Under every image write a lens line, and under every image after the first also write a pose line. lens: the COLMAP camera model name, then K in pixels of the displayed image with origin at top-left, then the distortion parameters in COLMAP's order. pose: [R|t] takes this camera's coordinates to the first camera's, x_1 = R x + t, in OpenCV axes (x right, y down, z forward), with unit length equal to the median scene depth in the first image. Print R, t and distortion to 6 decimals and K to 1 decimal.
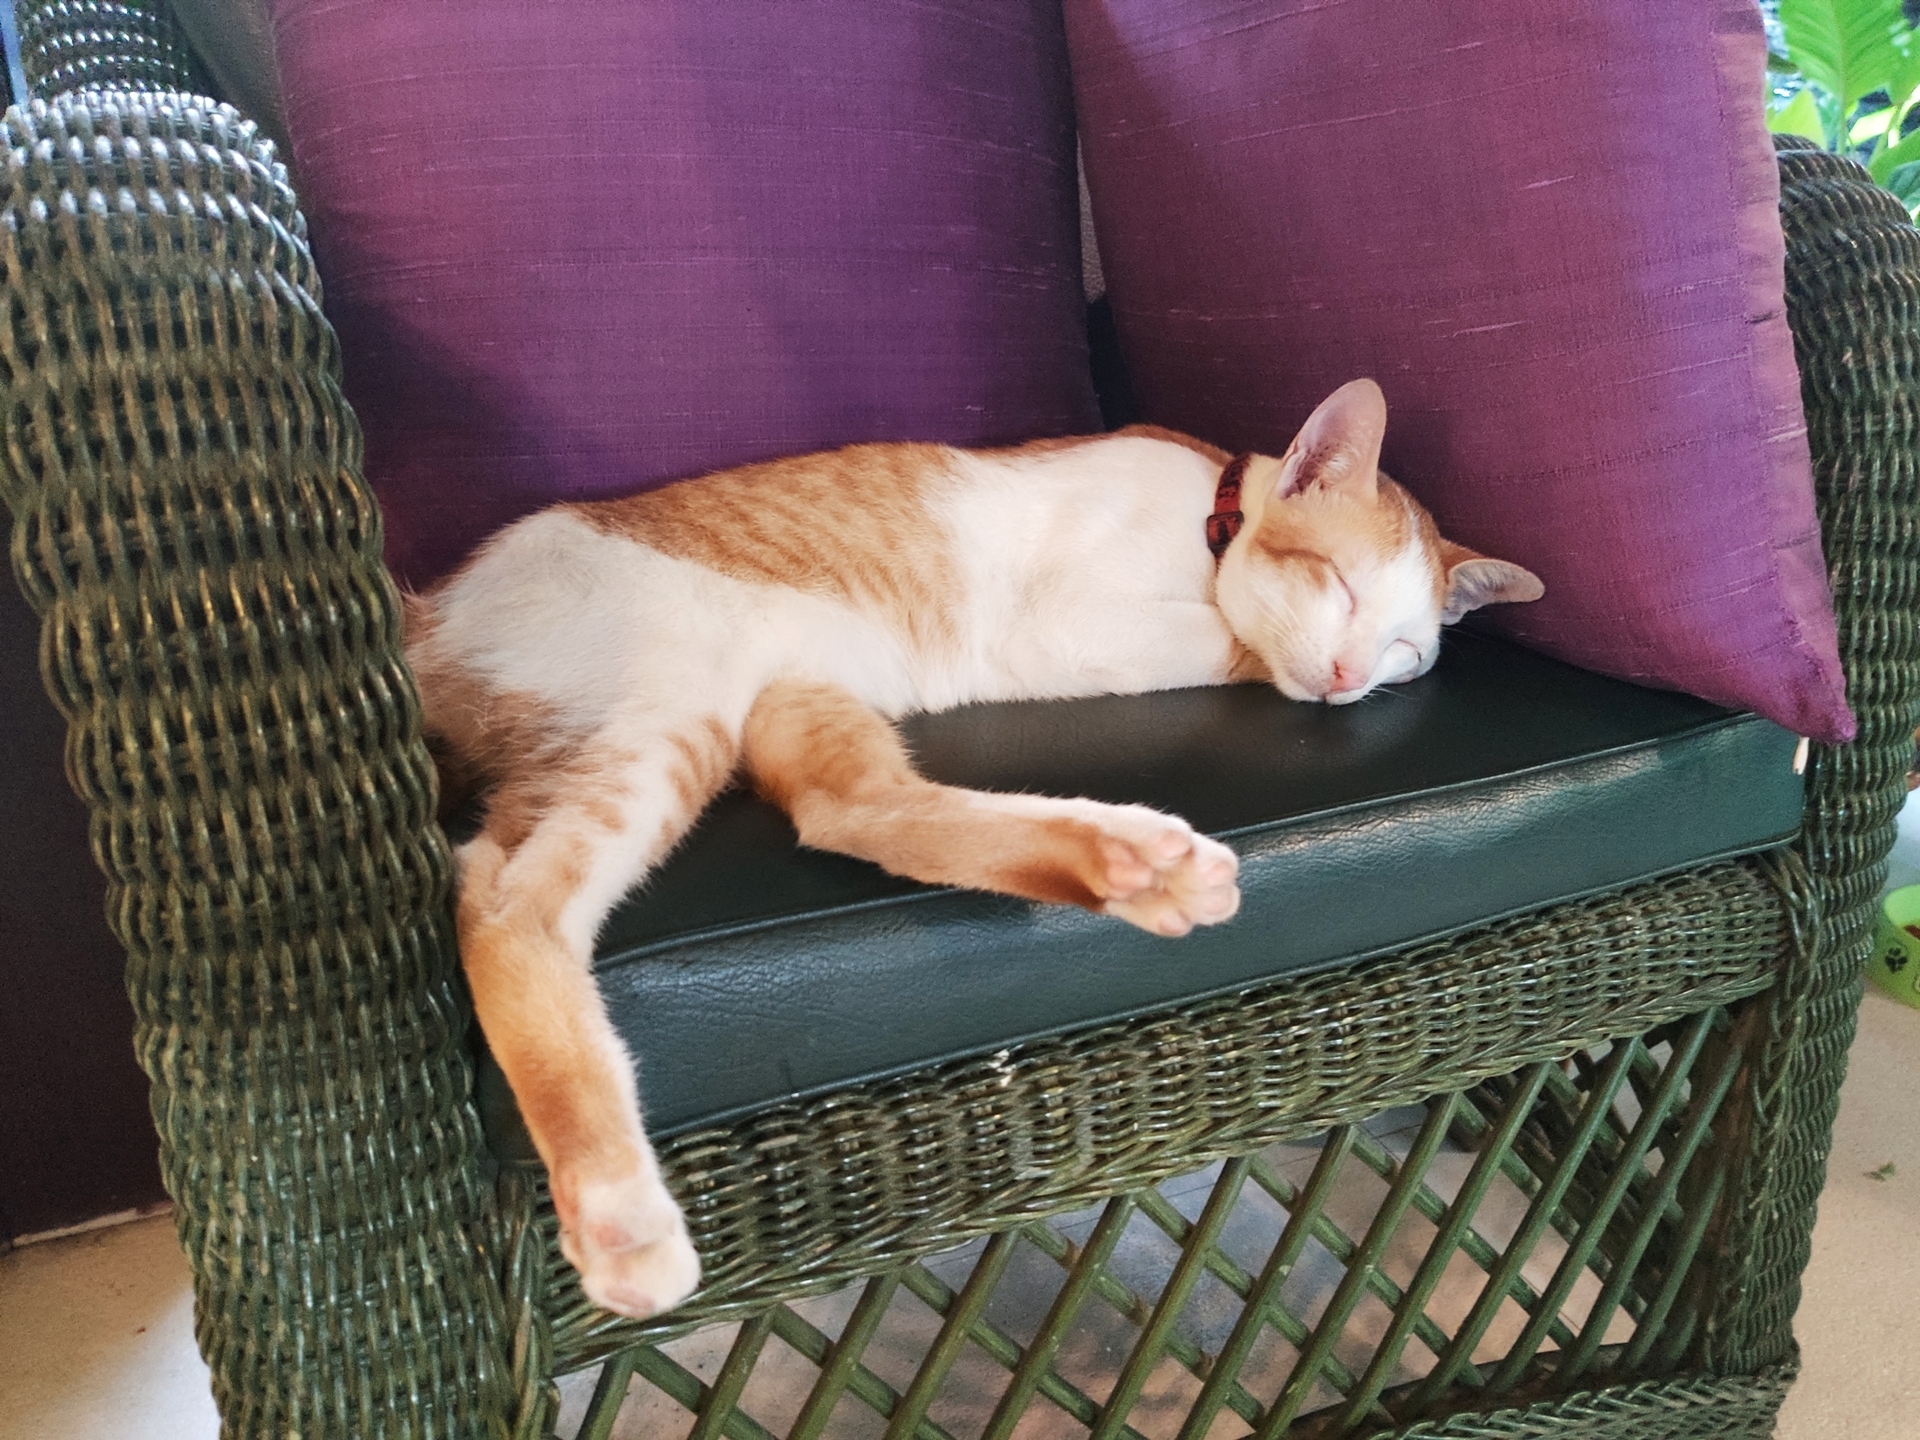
lens RADIAL K [[1524.3, 0, 985.1], [0, 1524.3, 720.7], [0, 0, 1]] dist [-0.029661, 0.009034]
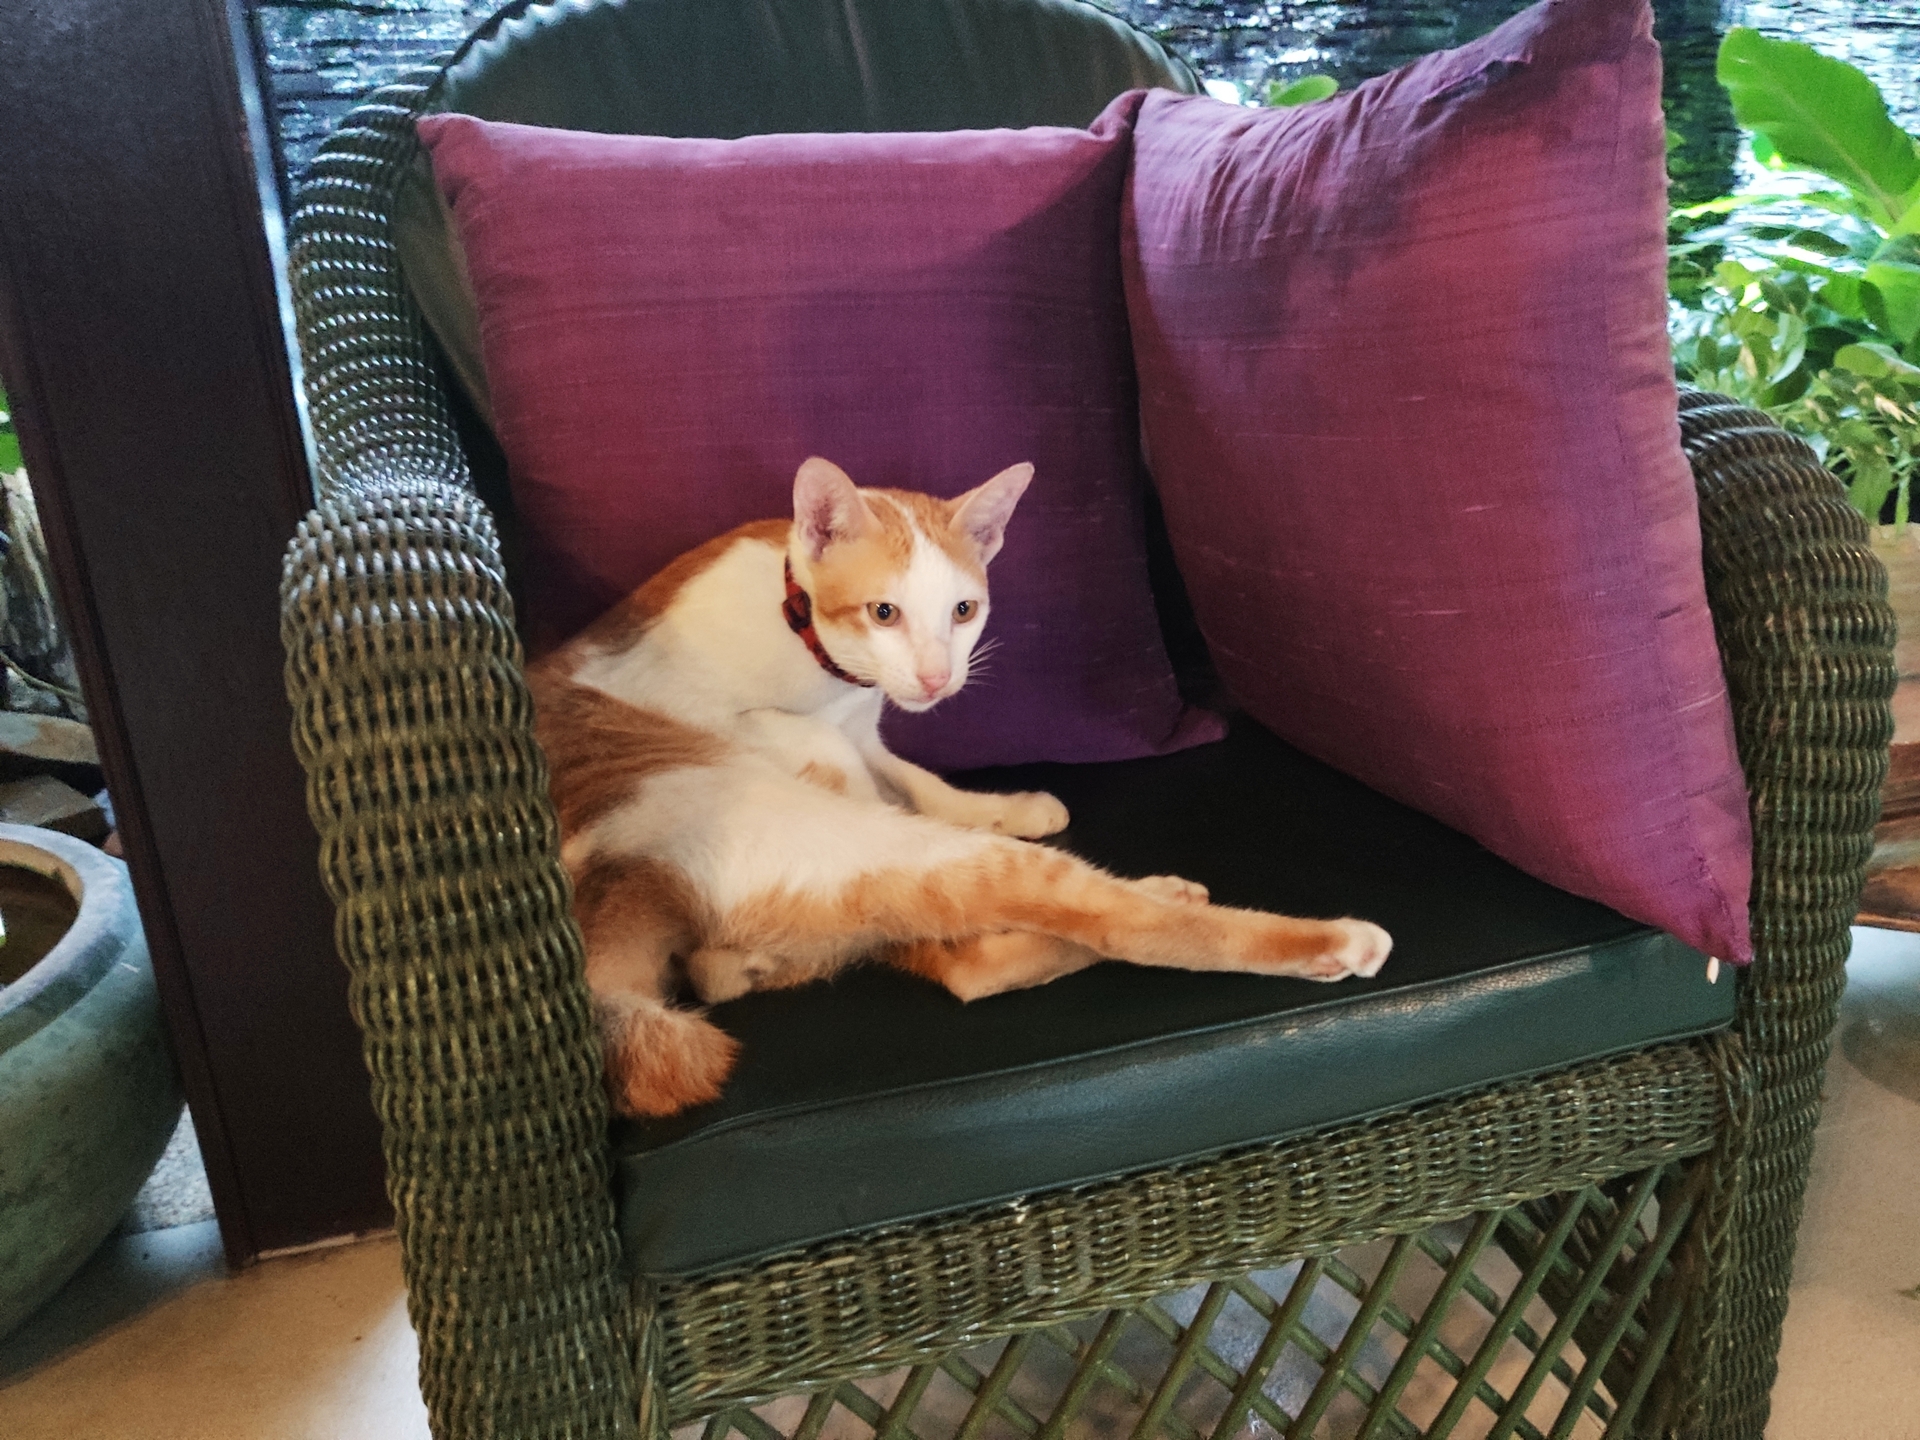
lens RADIAL K [[1513.9, 0, 960.0], [0, 1513.9, 720.0], [0, 0, 1]] dist [-0.046984, 0.035489]
pose [[0.992940, 0.018439, -0.117172, 0.109886], [-0.019932, 0.999734, -0.011581, -0.176880], [0.116927, 0.013834, 0.993044, -0.286707]]
